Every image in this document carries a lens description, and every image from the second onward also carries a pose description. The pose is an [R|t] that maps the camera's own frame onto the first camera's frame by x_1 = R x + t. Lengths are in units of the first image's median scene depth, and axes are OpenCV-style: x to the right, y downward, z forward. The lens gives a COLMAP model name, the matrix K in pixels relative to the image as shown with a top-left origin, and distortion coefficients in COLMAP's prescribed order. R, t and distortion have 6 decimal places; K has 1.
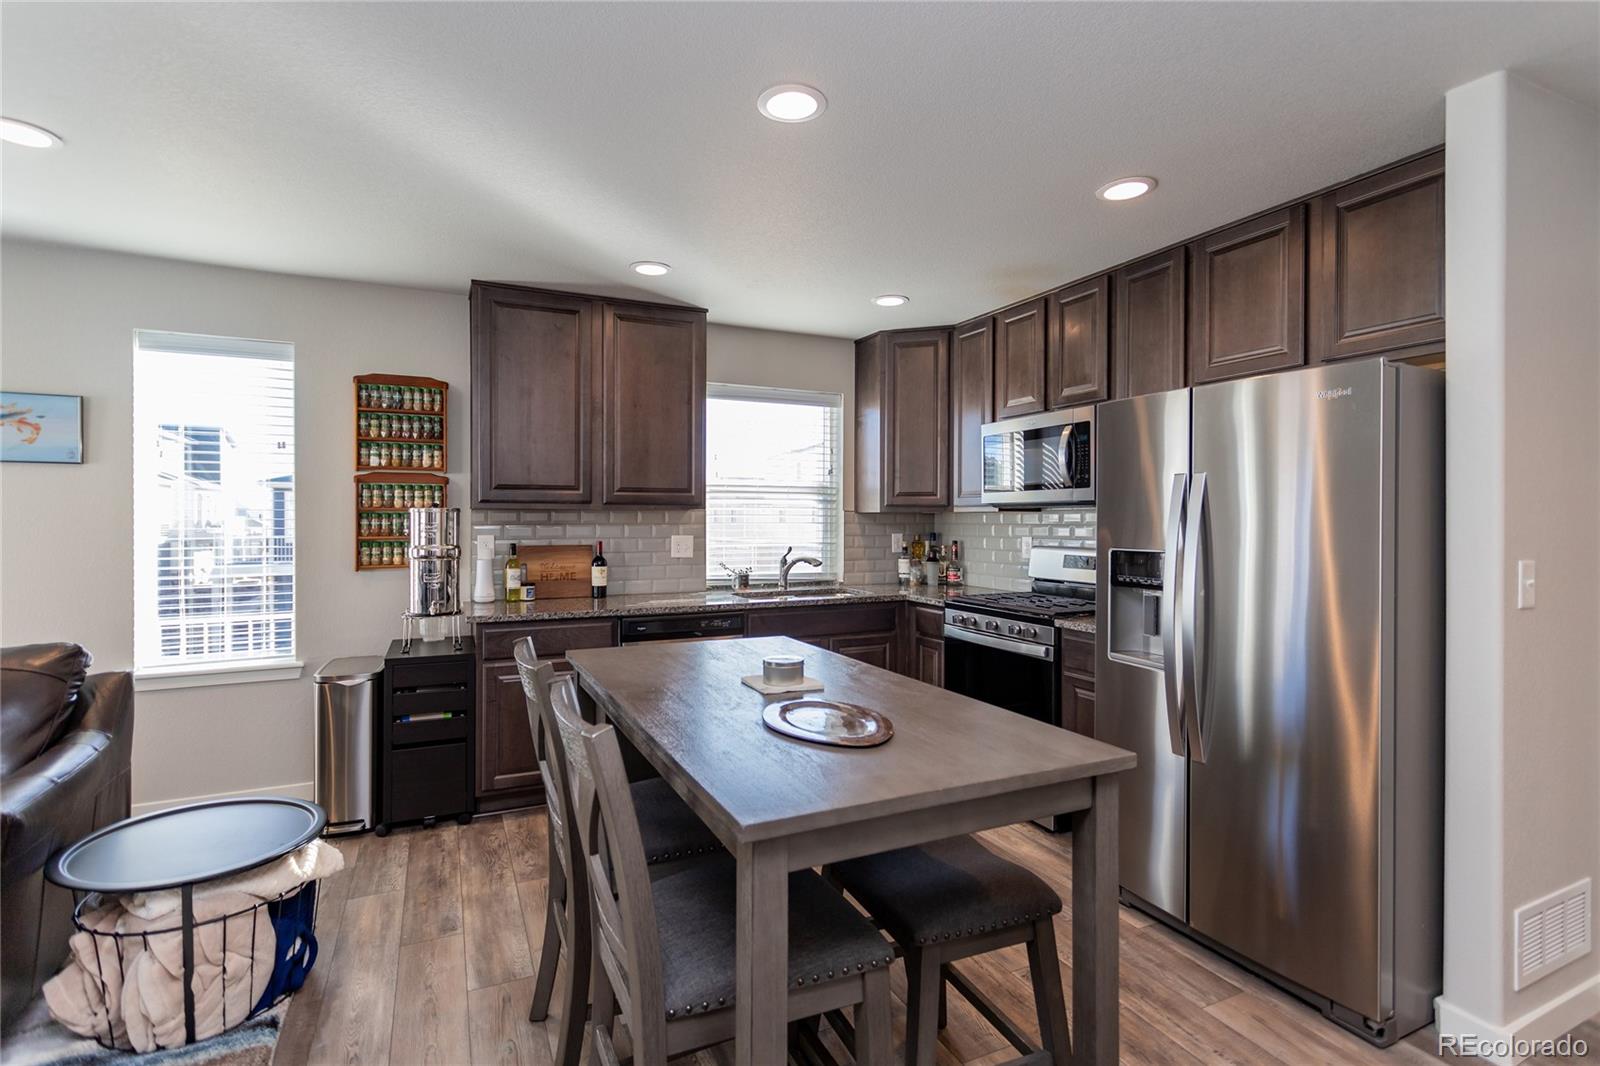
lens RADIAL K [[724.1, 0, 796.0], [0, 724.1, 513.2], [0, 0, 1]] dist [-0.000284, -0.000181]
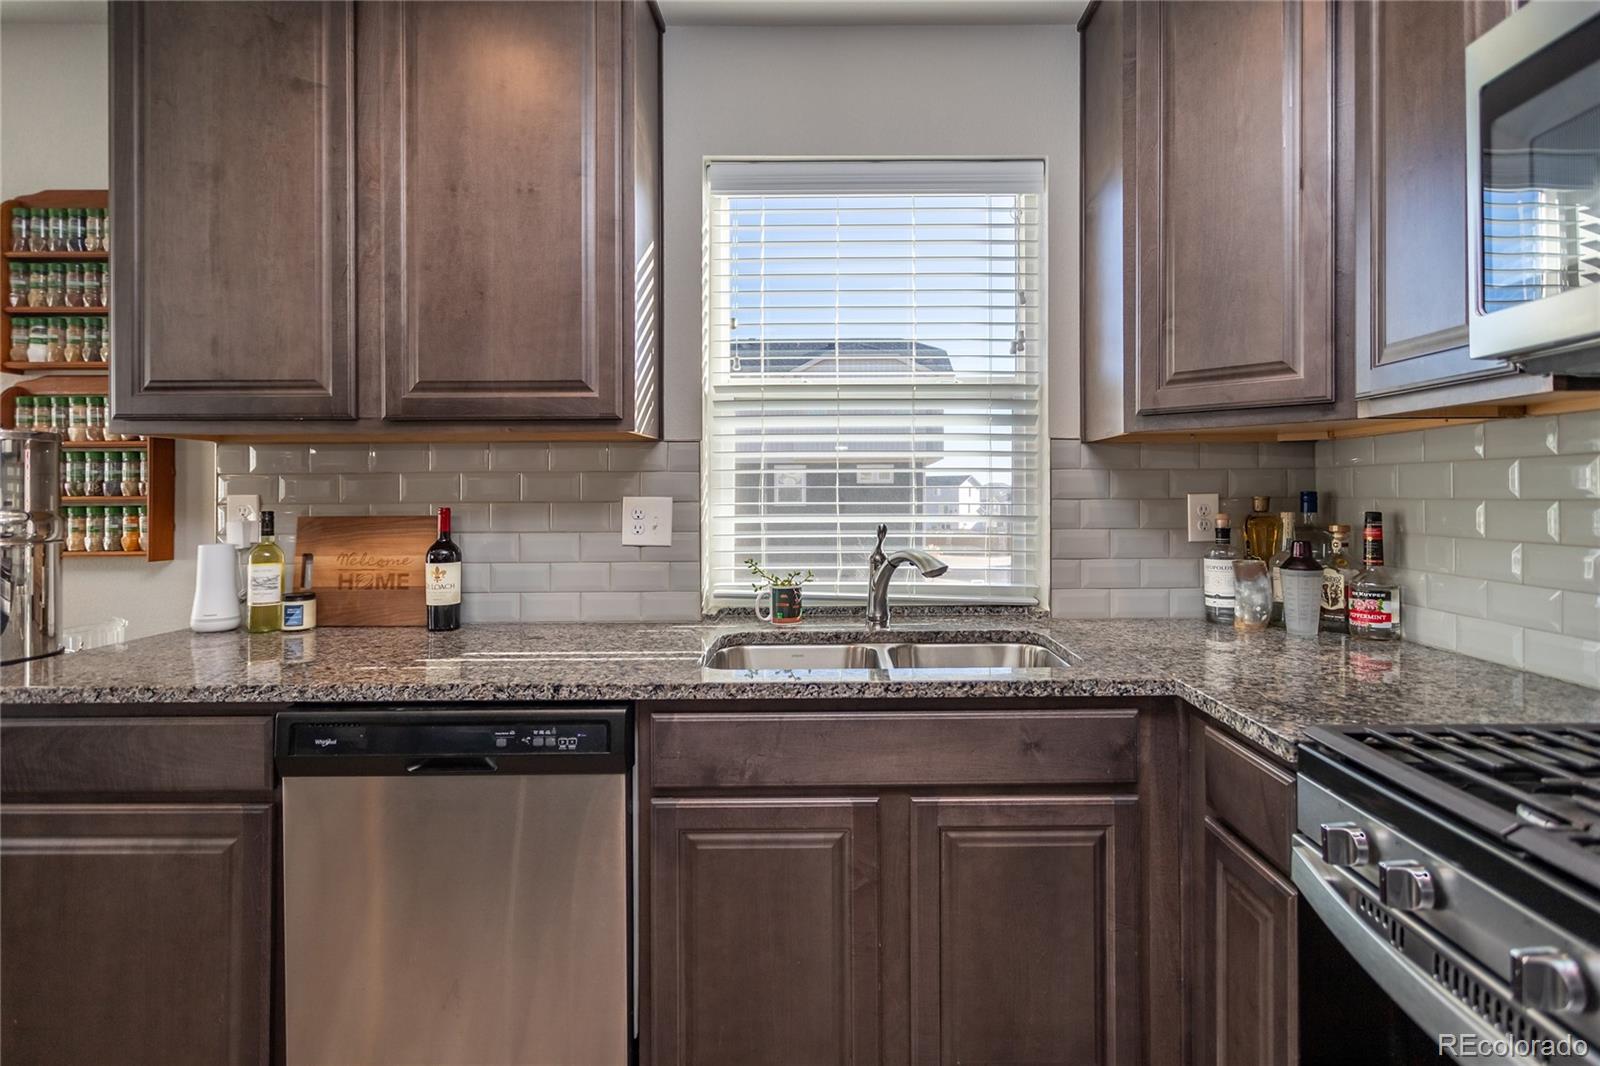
lens RADIAL K [[827.1, 0, 801.6], [0, 827.1, 484.2], [0, 0, 1]] dist [0.007974, 0.000800]
pose [[0.913483, -0.009051, -0.406776, 0.138514], [0.009450, 0.999955, -0.001029, 0.023720], [0.406767, -0.002904, 0.913527, 0.551552]]
